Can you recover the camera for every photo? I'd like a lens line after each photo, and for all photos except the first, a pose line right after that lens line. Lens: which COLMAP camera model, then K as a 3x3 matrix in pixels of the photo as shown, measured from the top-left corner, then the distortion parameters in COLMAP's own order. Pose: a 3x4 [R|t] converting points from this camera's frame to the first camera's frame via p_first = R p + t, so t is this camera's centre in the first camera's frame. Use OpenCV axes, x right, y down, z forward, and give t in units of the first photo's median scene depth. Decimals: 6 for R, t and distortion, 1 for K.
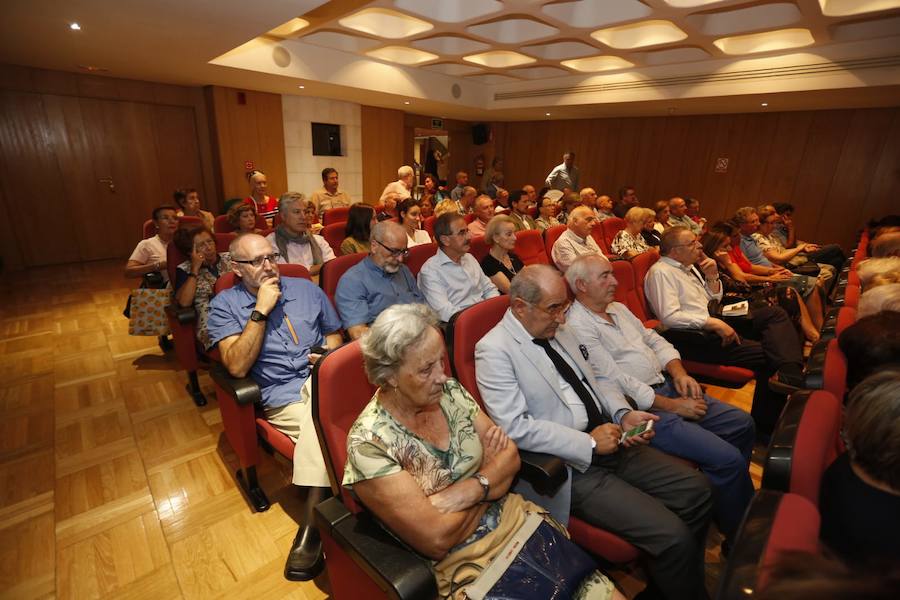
lens RADIAL K [[401.9, 0, 448.9], [0, 401.9, 296.2], [0, 0, 1]] dist [-0.033860, 0.009887]
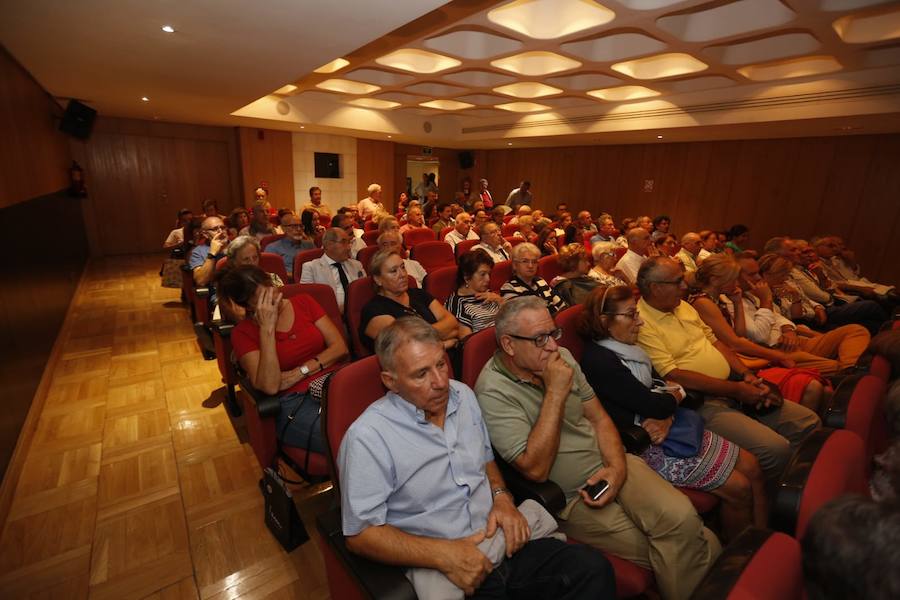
lens RADIAL K [[404.5, 0, 452.6], [0, 404.5, 298.2], [0, 0, 1]] dist [-0.058308, 0.024897]
pose [[0.995464, 0.029803, -0.090354, 0.257939], [-0.034346, 0.998200, -0.049157, 0.091443], [0.088726, 0.052037, 0.994696, -0.244921]]
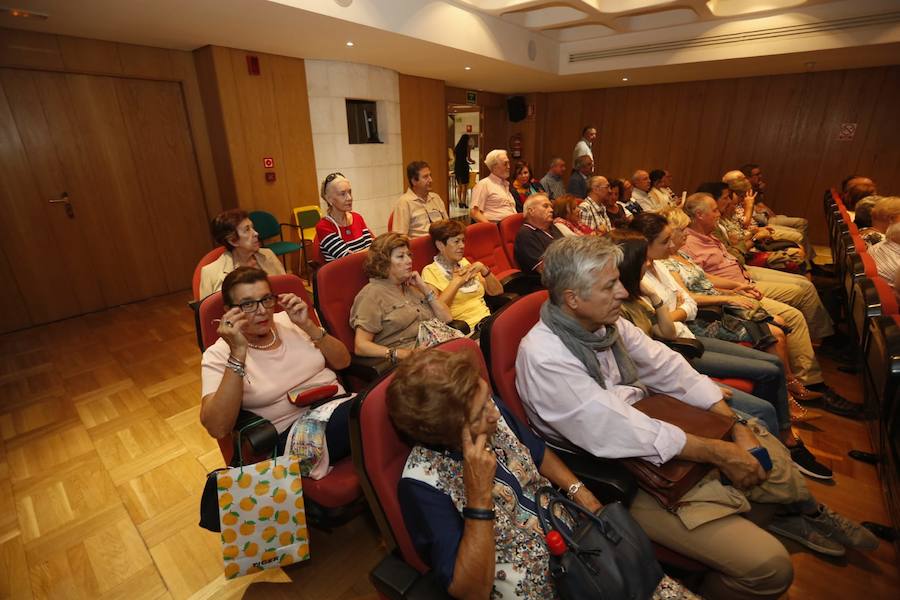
lens RADIAL K [[396.0, 0, 448.8], [0, 396.0, 294.9], [0, 0, 1]] dist [-0.032053, 0.007122]
pose [[0.991781, -0.088360, 0.092536, -0.288352], [0.084246, 0.995314, 0.047466, -0.107273], [-0.096297, -0.039280, 0.994577, 0.280948]]
